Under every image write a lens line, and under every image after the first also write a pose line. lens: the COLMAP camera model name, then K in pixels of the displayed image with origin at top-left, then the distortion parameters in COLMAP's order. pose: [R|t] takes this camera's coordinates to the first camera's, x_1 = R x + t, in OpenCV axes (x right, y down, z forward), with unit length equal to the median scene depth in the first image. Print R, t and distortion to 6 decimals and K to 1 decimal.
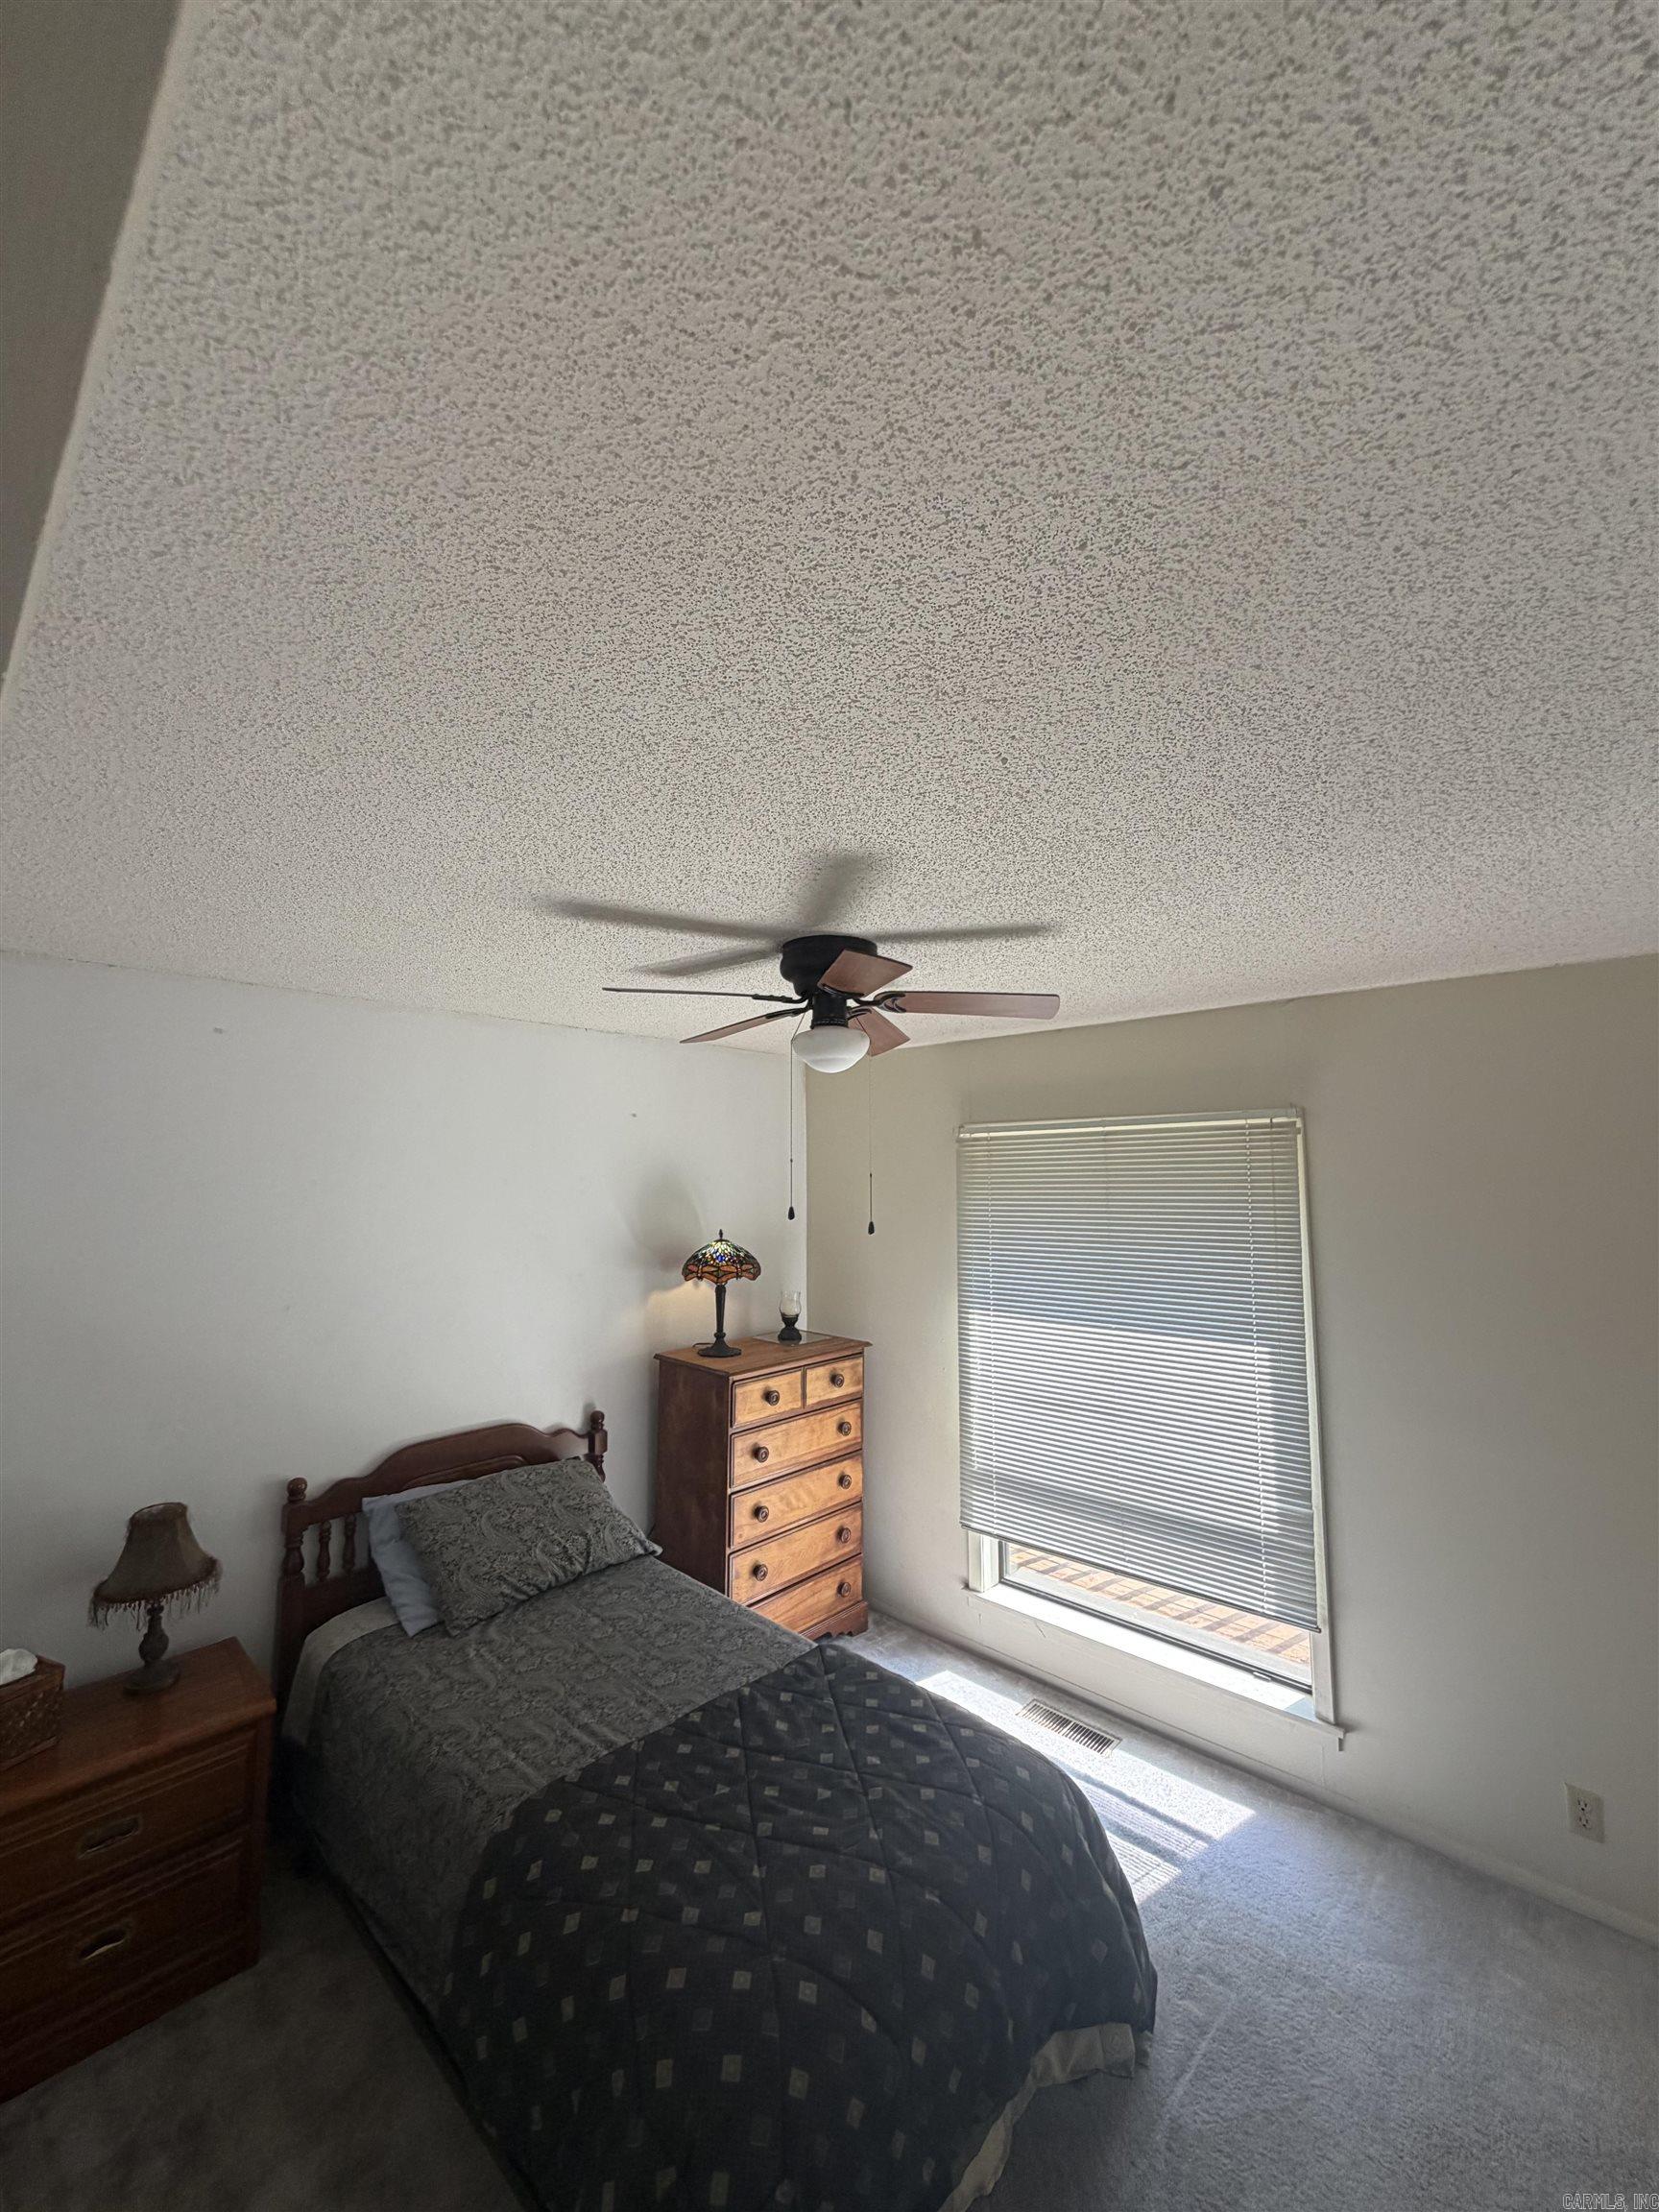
lens RADIAL K [[883.4, 0, 828.9], [0, 883.4, 1106.0], [0, 0, 1]] dist [0.002910, 0.000255]
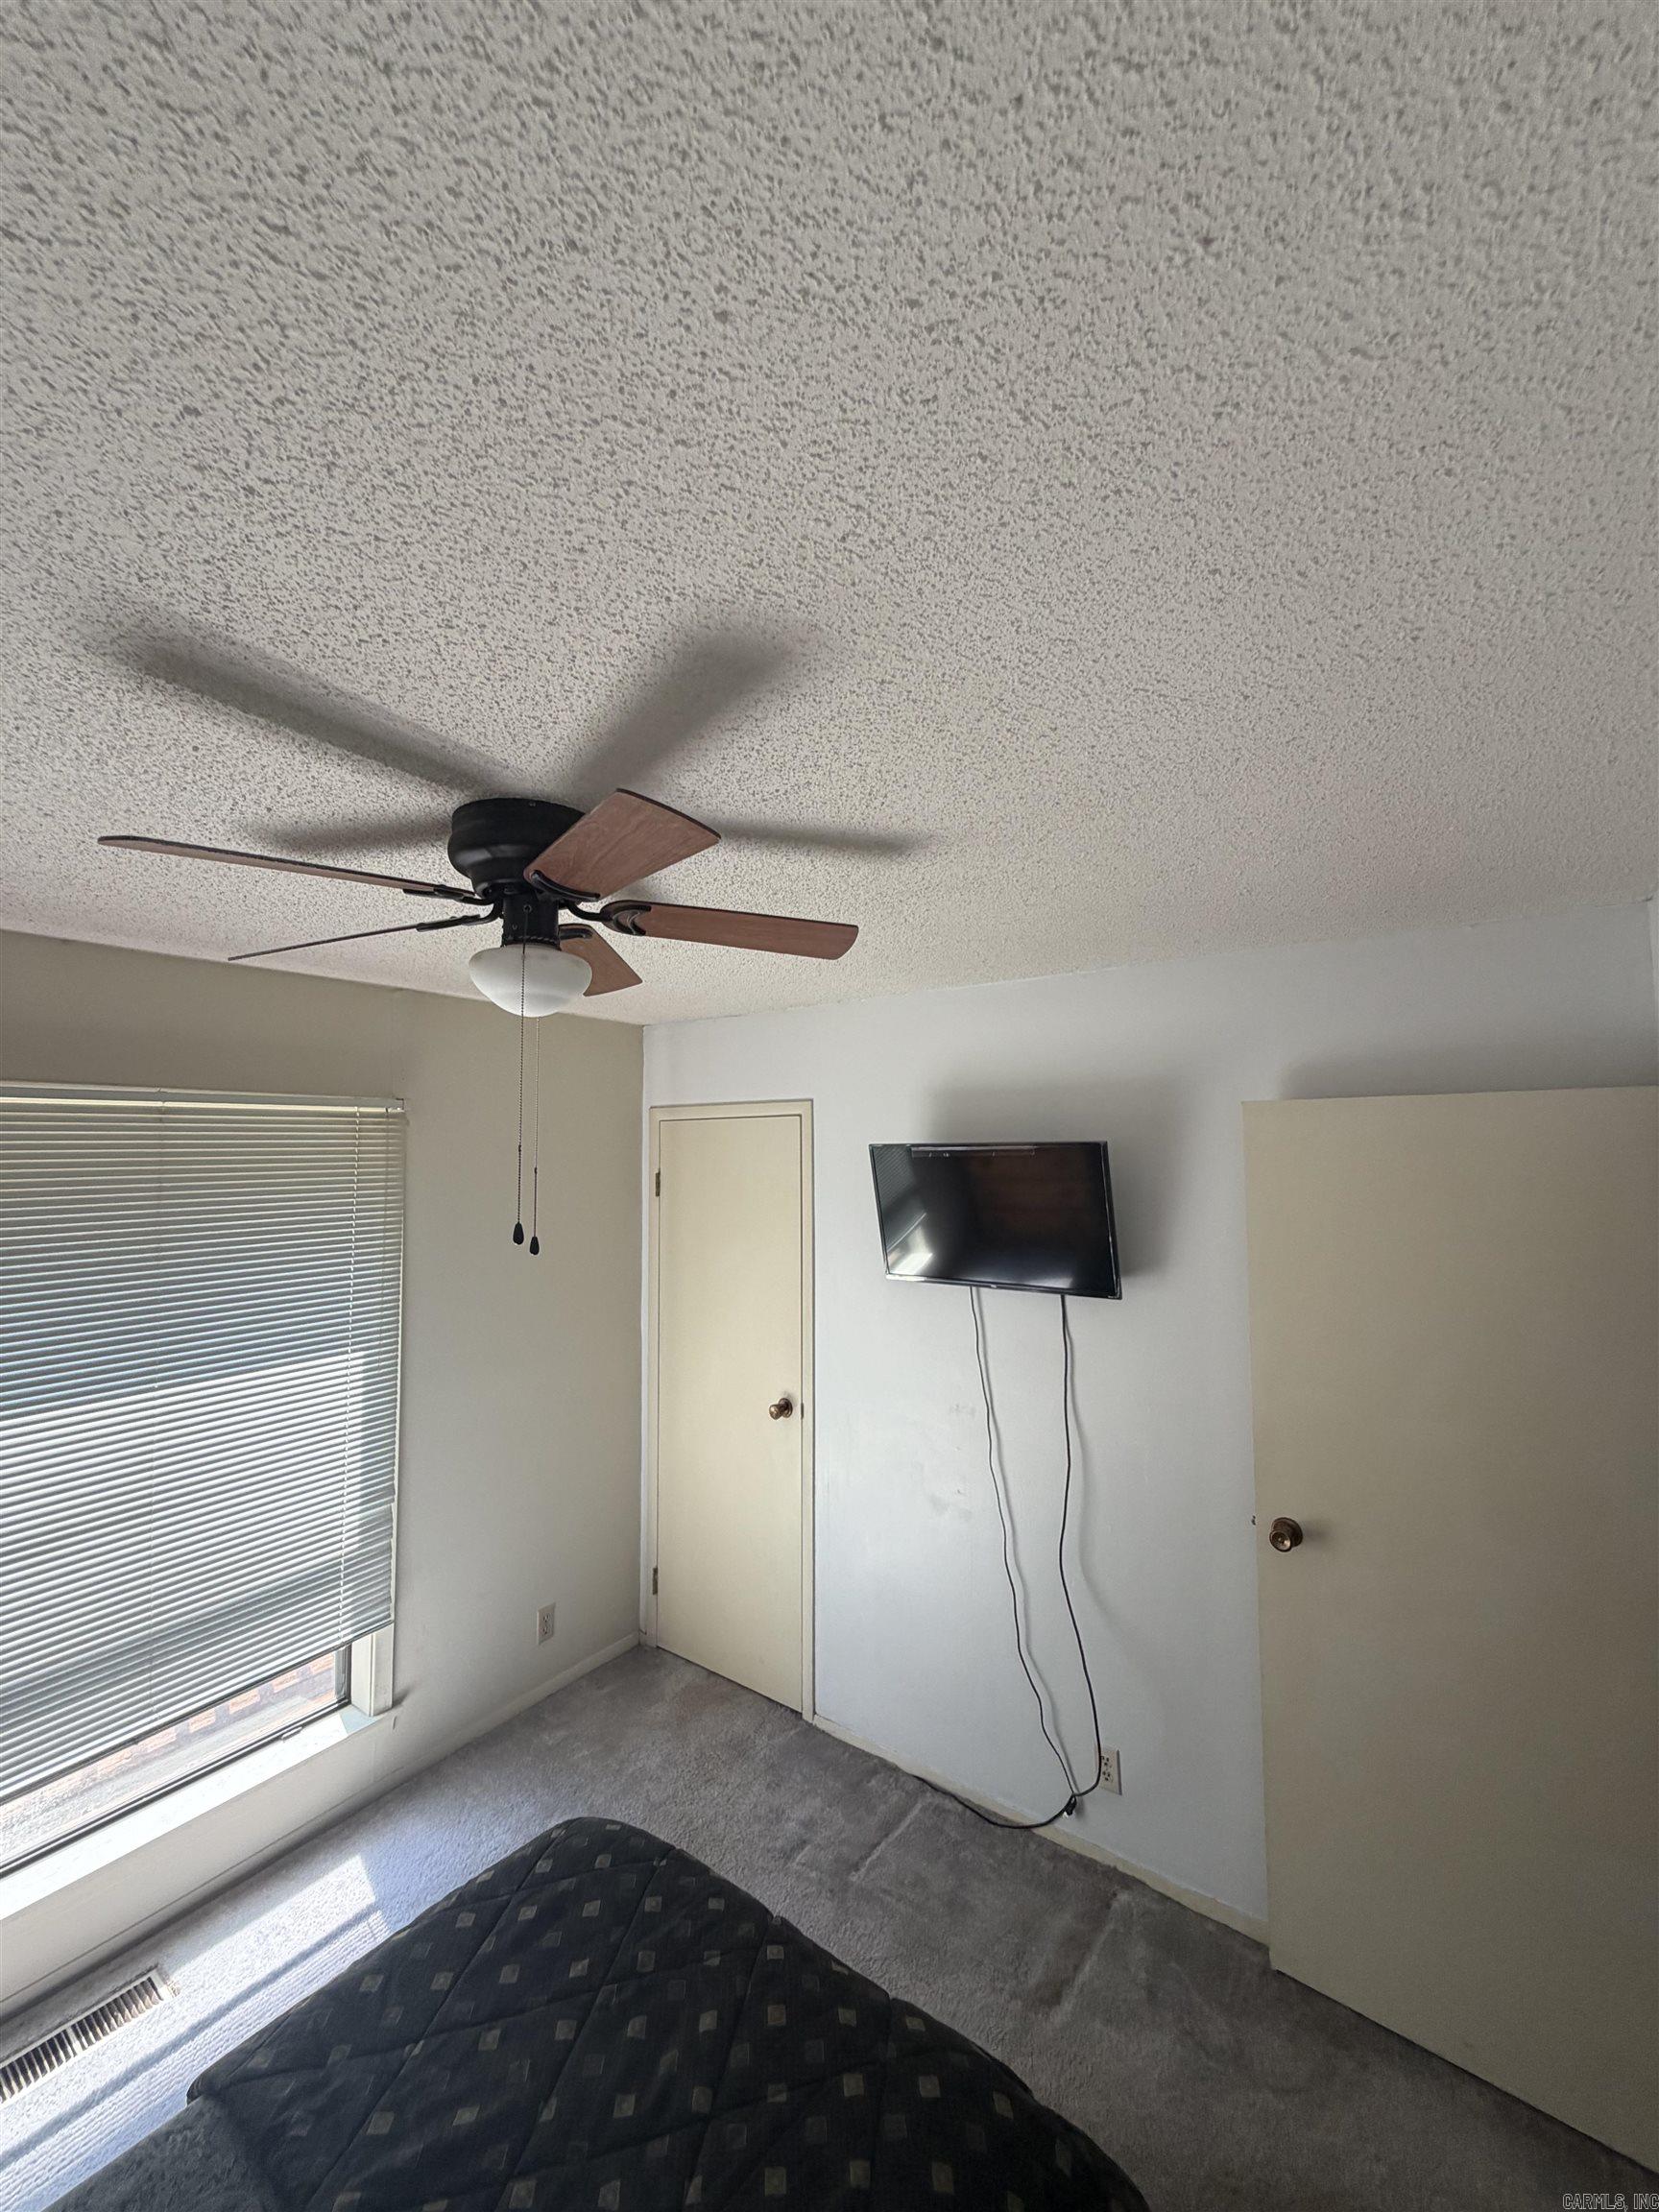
lens RADIAL K [[883.4, 0, 827.4], [0, 883.4, 1106.0], [0, 0, 1]] dist [0.002910, 0.000255]
pose [[-0.120473, 0.060353, 0.990880, -0.541264], [-0.069972, 0.995151, -0.069120, 0.047474], [-0.990247, -0.077661, -0.115666, 0.681028]]
